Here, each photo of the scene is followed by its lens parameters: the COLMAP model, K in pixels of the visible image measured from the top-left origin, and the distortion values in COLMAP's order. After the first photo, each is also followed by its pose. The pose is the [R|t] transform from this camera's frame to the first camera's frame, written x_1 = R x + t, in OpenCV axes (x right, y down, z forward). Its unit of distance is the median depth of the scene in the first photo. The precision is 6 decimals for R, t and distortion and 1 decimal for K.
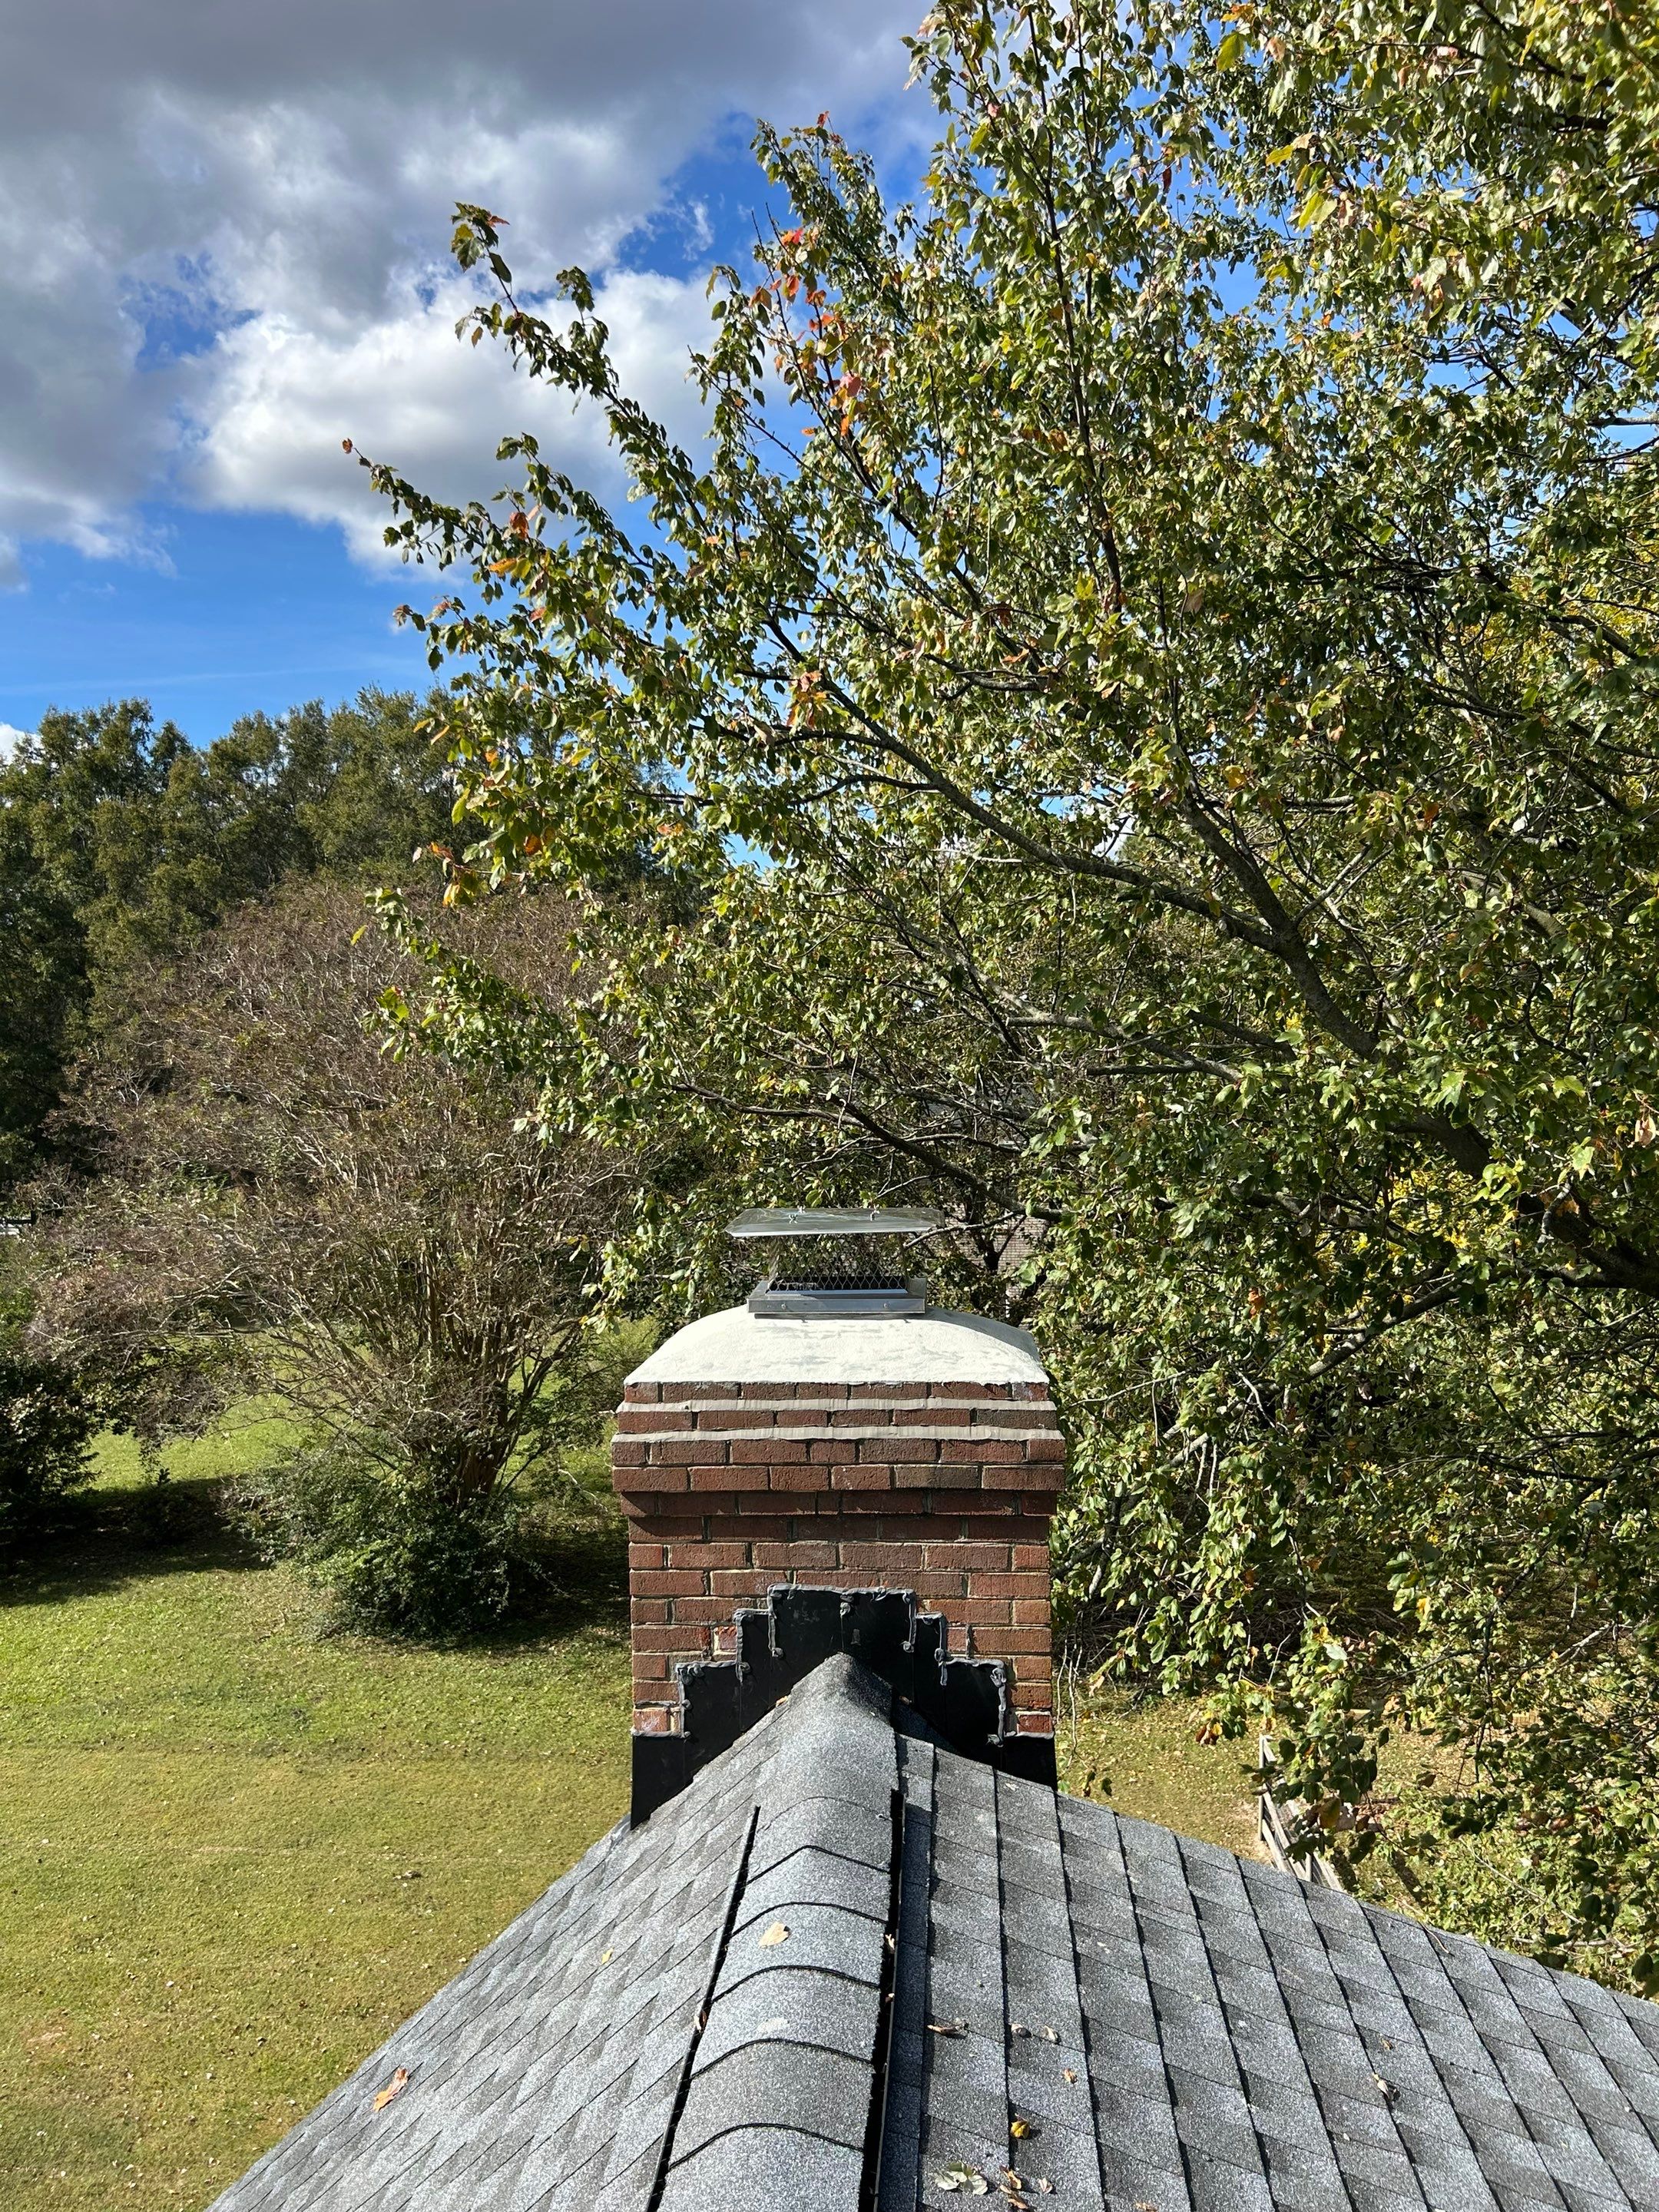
lens RADIAL K [[1645.0, 0, 833.4], [0, 1645.0, 1090.9], [0, 0, 1]] dist [0.030496, -0.002199]
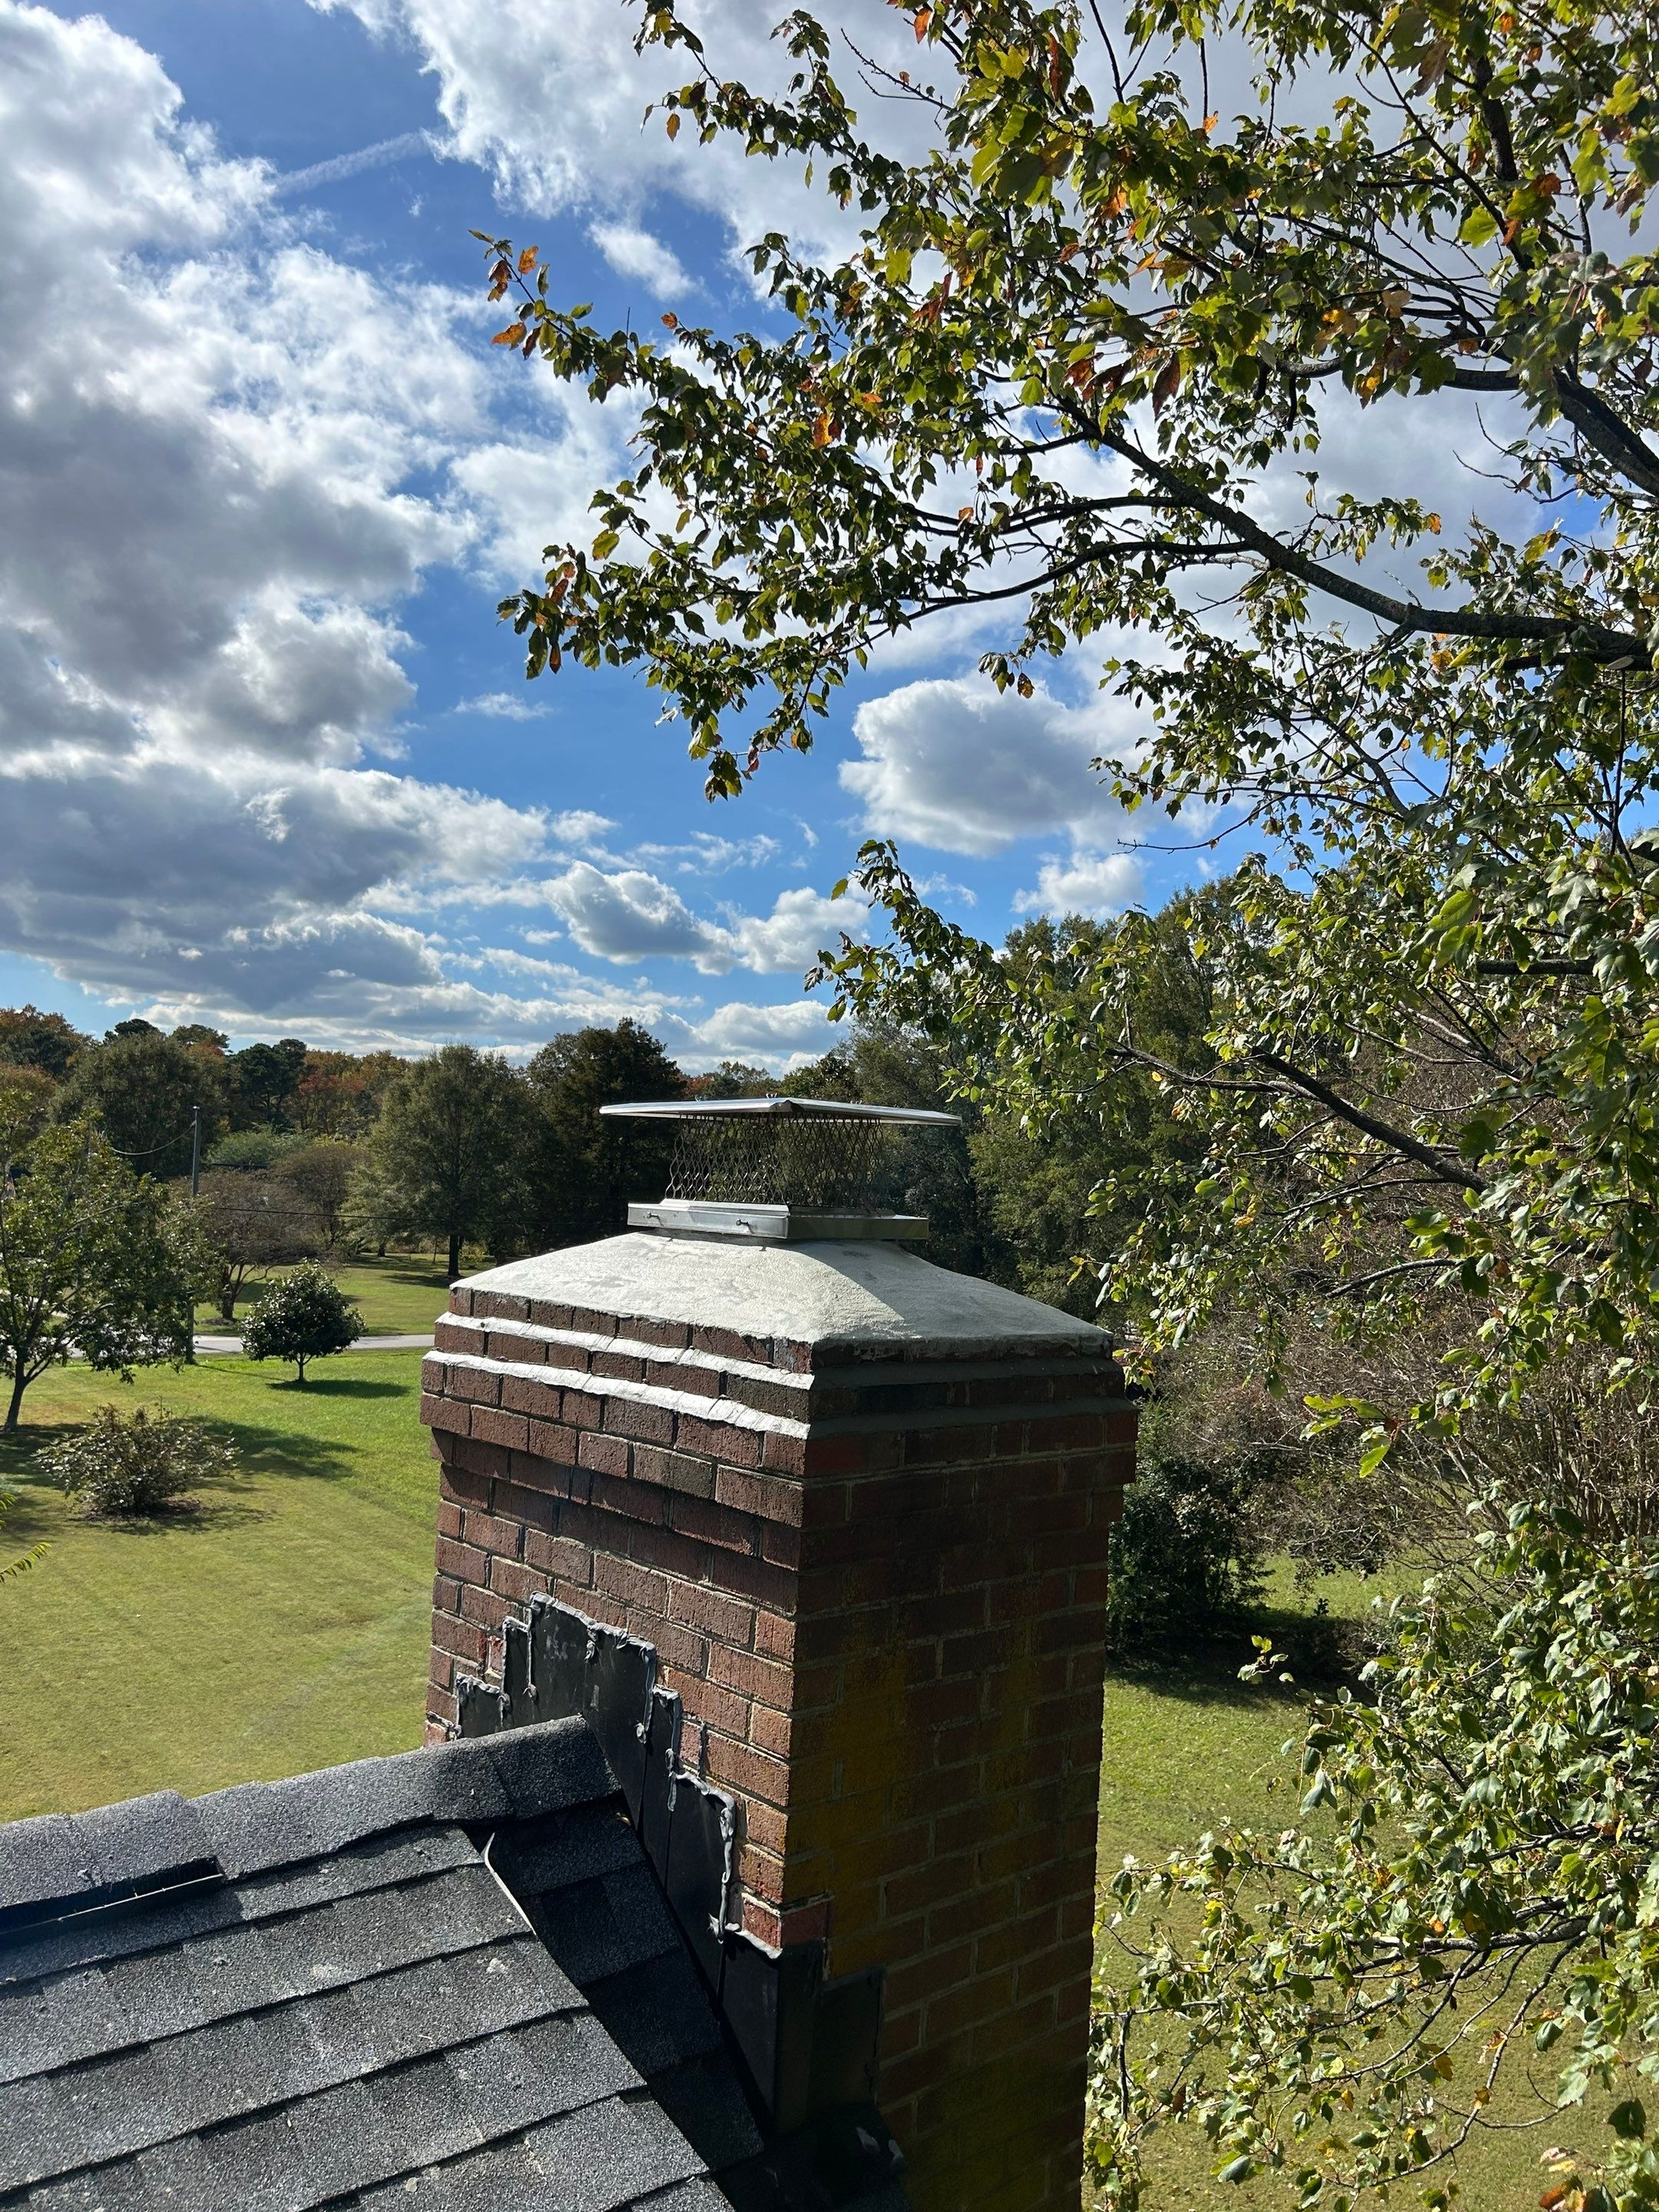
lens RADIAL K [[1657.4, 0, 847.6], [0, 1657.4, 1099.7], [0, 0, 1]] dist [0.010352, -0.006631]
pose [[0.715271, 0.011594, -0.698751, 0.553725], [-0.076635, 0.995134, -0.061935, 0.124125], [0.694633, 0.097849, 0.712678, 0.568392]]
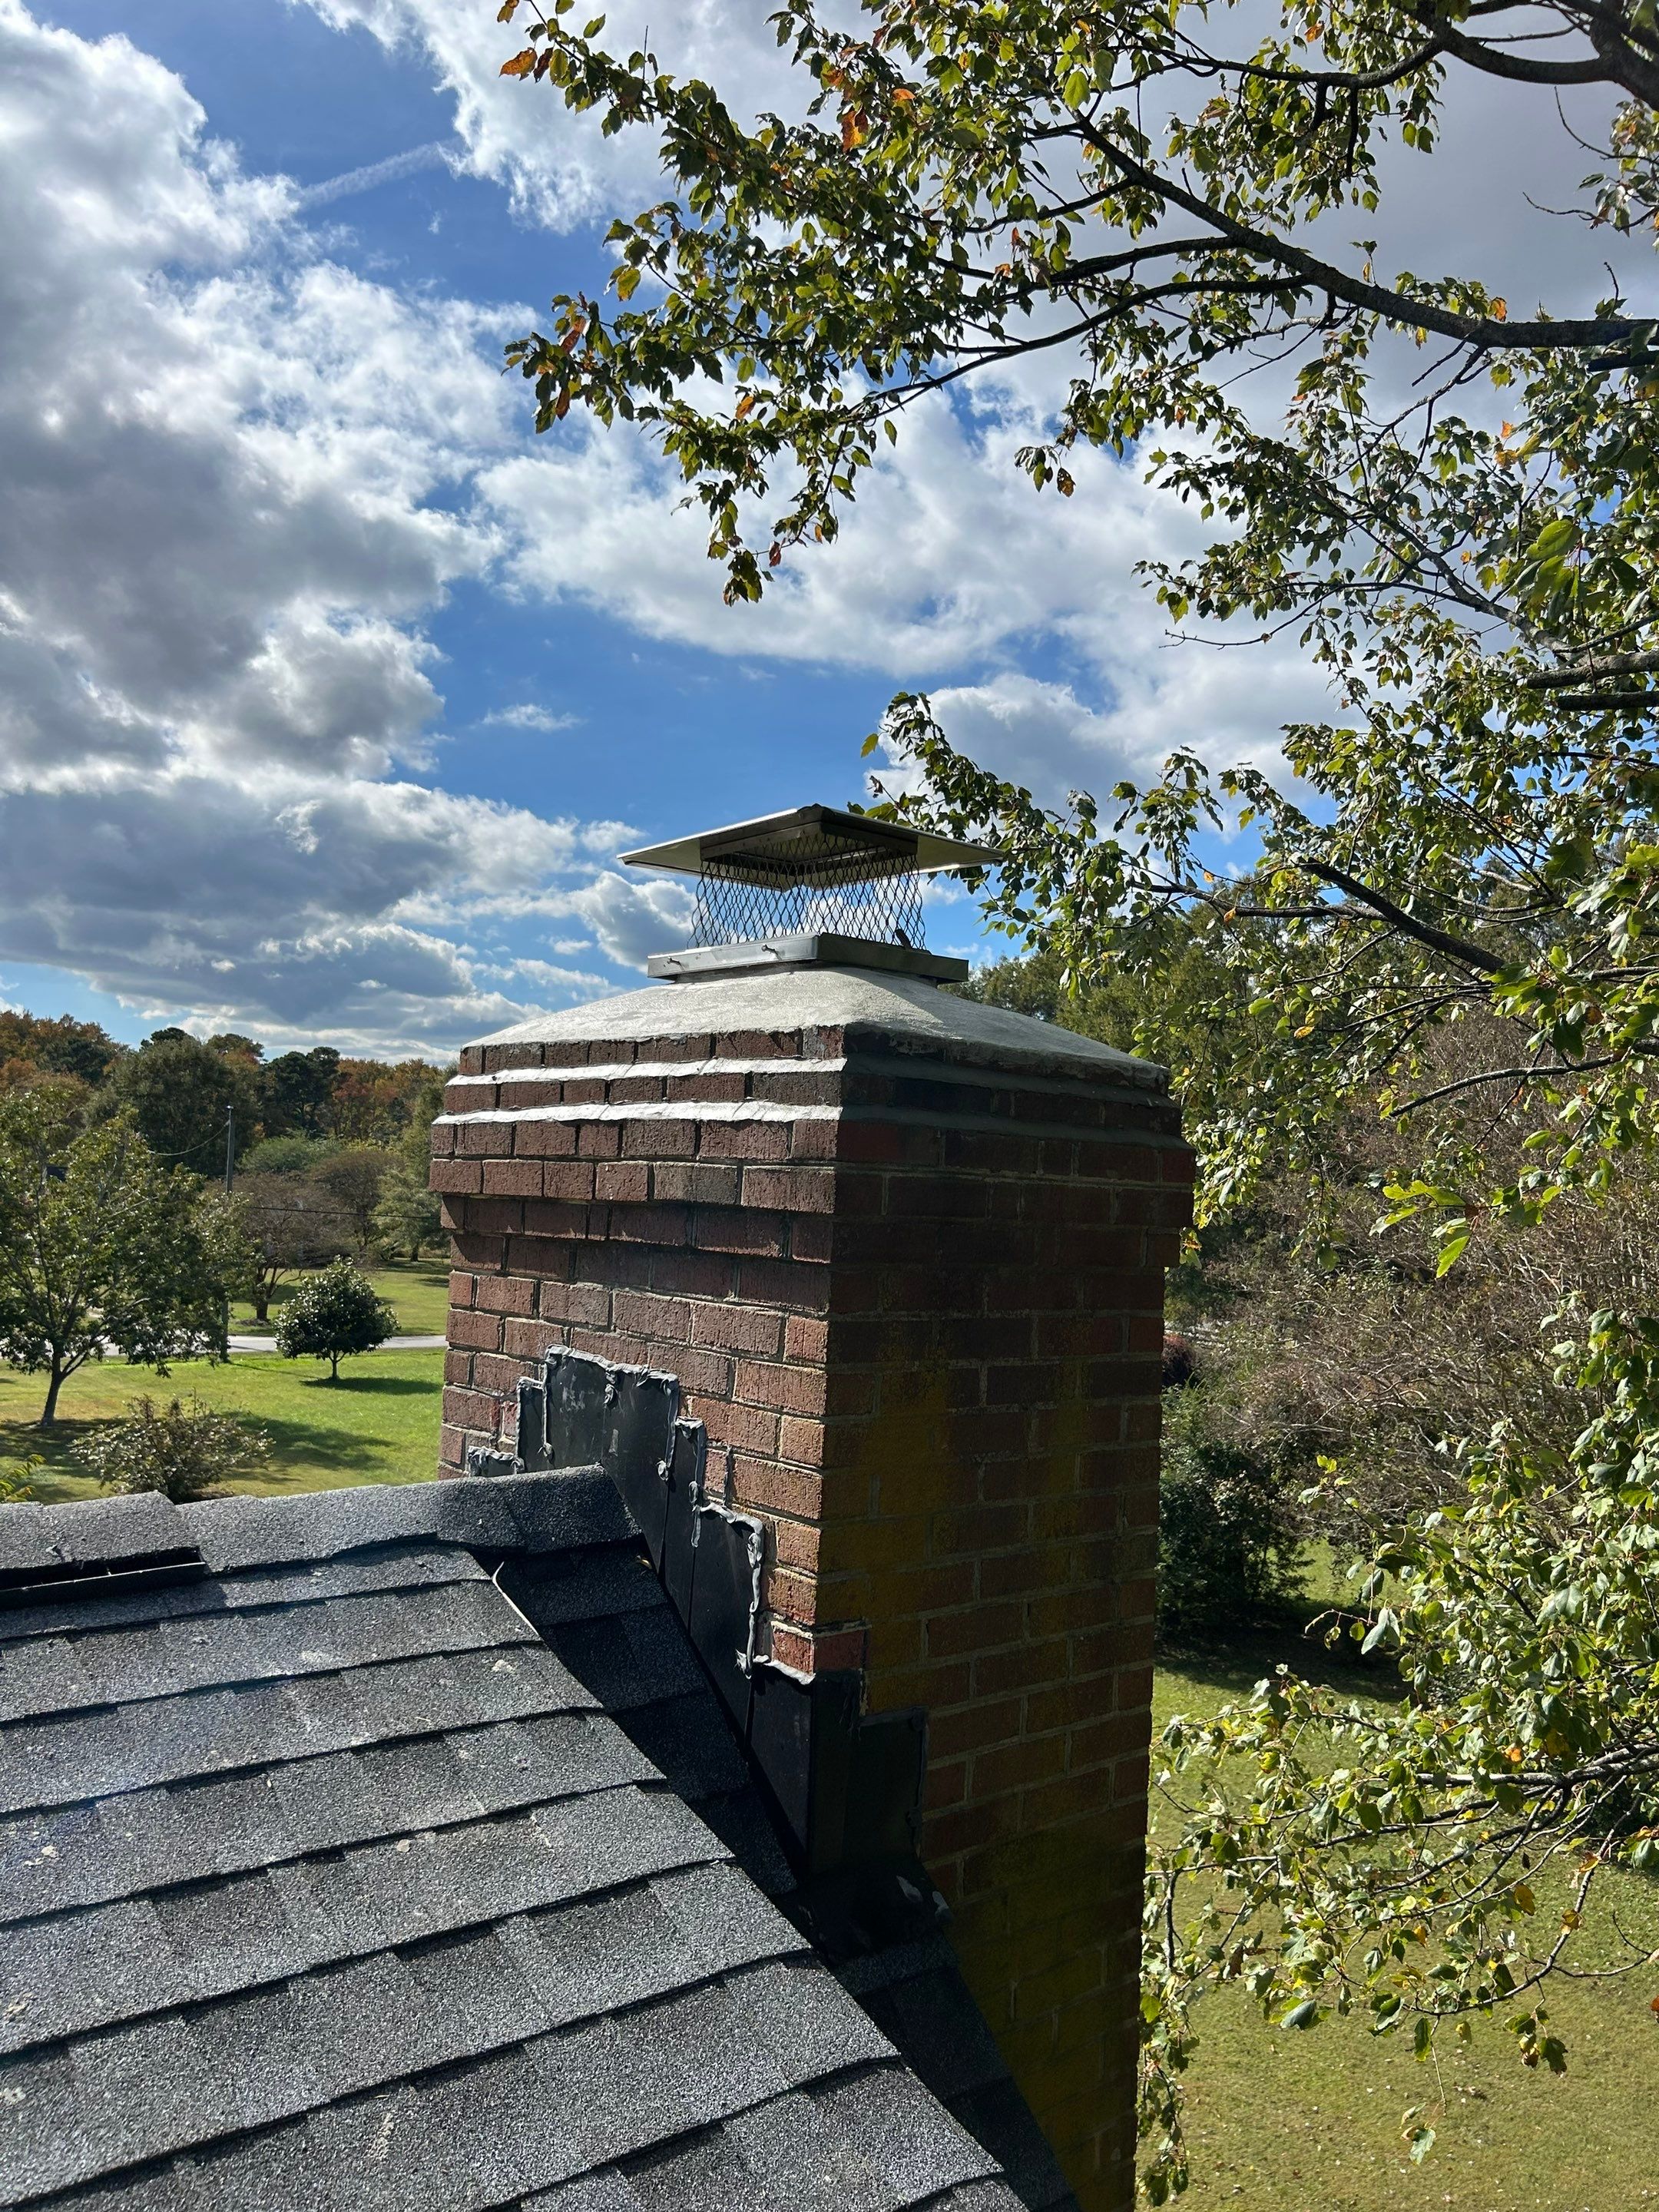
lens RADIAL K [[1646.2, 0, 837.2], [0, 1646.2, 1116.8], [0, 0, 1]] dist [0.080406, -0.157729]
pose [[0.698568, 0.012484, -0.715435, 0.518253], [-0.073390, 0.995825, -0.054283, 0.236360], [0.711771, 0.090426, 0.696567, 0.613759]]
